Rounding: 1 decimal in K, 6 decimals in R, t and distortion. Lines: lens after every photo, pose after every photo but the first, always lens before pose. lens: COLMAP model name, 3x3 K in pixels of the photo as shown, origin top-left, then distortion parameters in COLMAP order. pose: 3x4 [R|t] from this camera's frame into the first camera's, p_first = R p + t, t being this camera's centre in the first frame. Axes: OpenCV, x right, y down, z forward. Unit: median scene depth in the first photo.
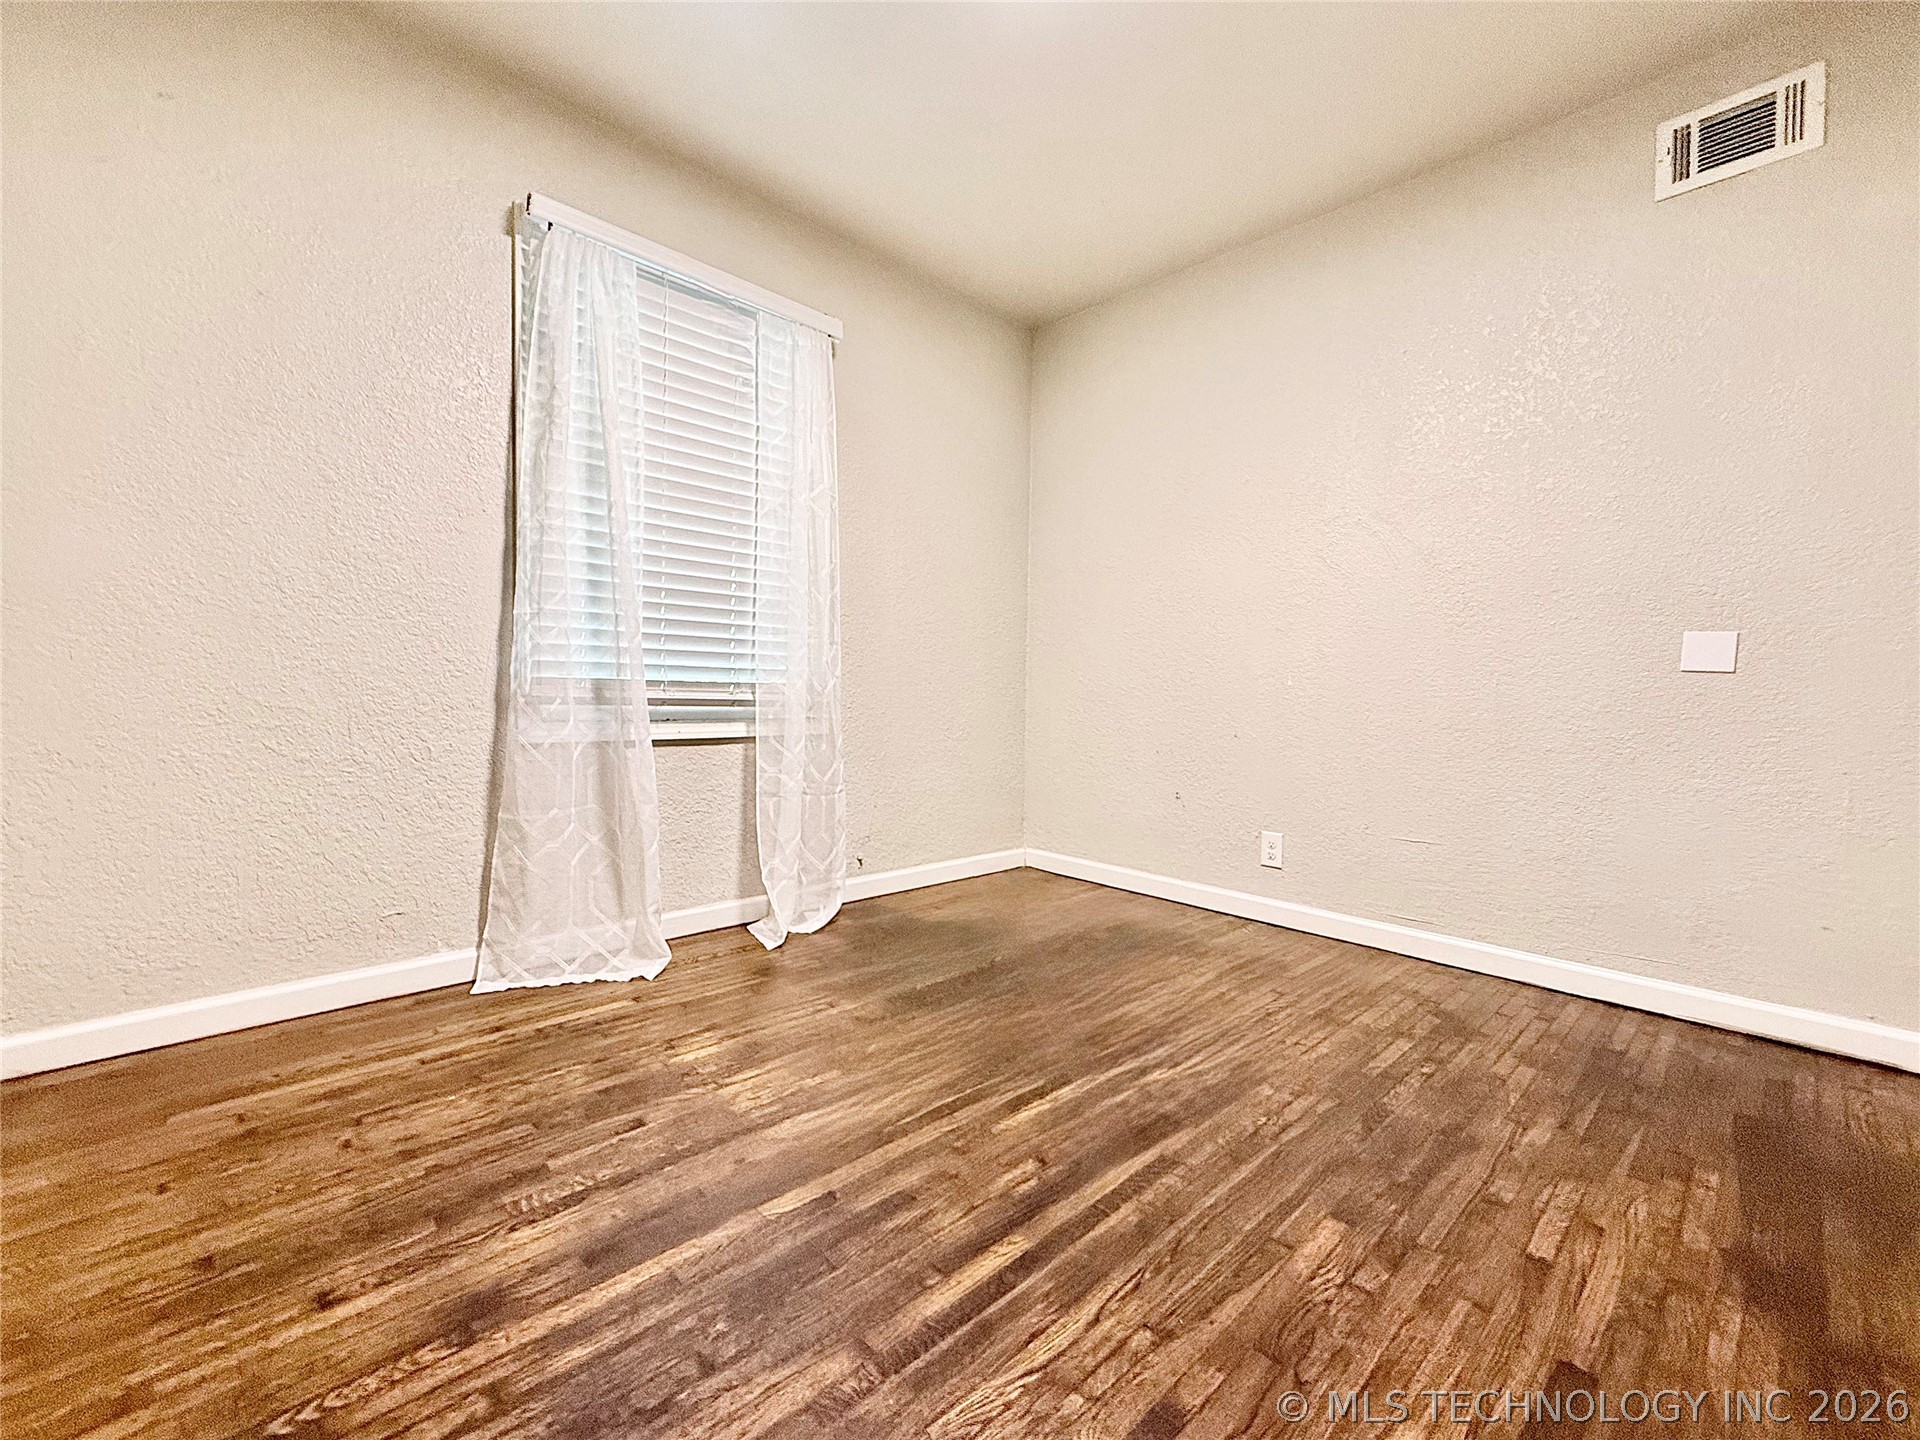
lens RADIAL K [[798.8, 0, 961.7], [0, 798.8, 721.1], [0, 0, 1]] dist [-0.000022, -0.000045]
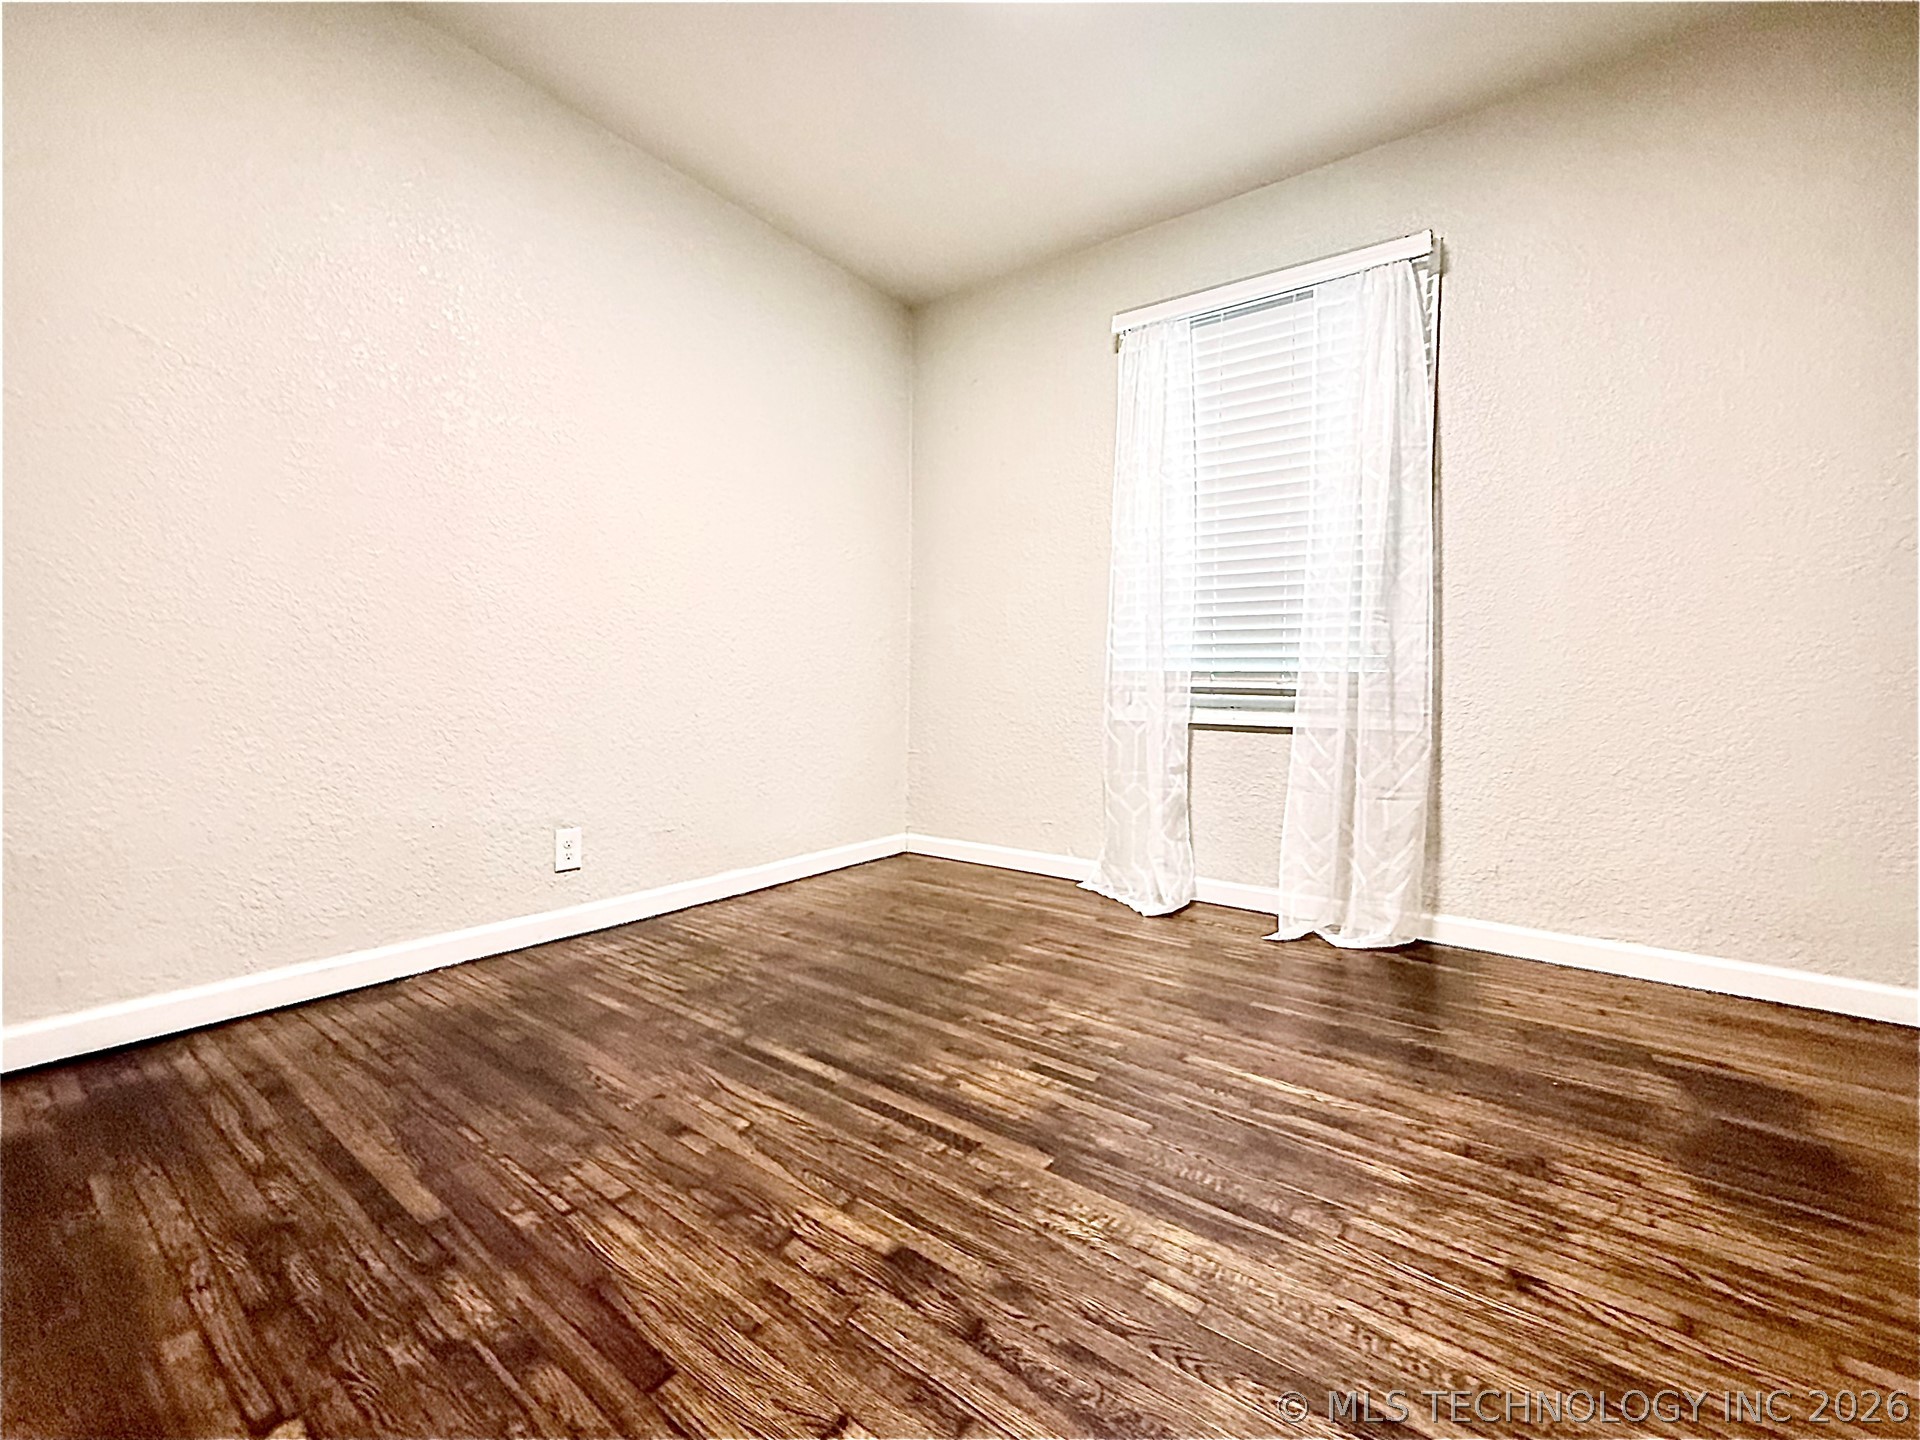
lens RADIAL K [[791.7, 0, 955.8], [0, 791.7, 732.1], [0, 0, 1]] dist [-0.000299, -0.000066]
pose [[0.170845, 0.045640, -0.984240, 0.806223], [-0.045702, 0.998219, 0.038355, 0.009674], [0.984237, 0.038429, 0.172627, 0.547914]]
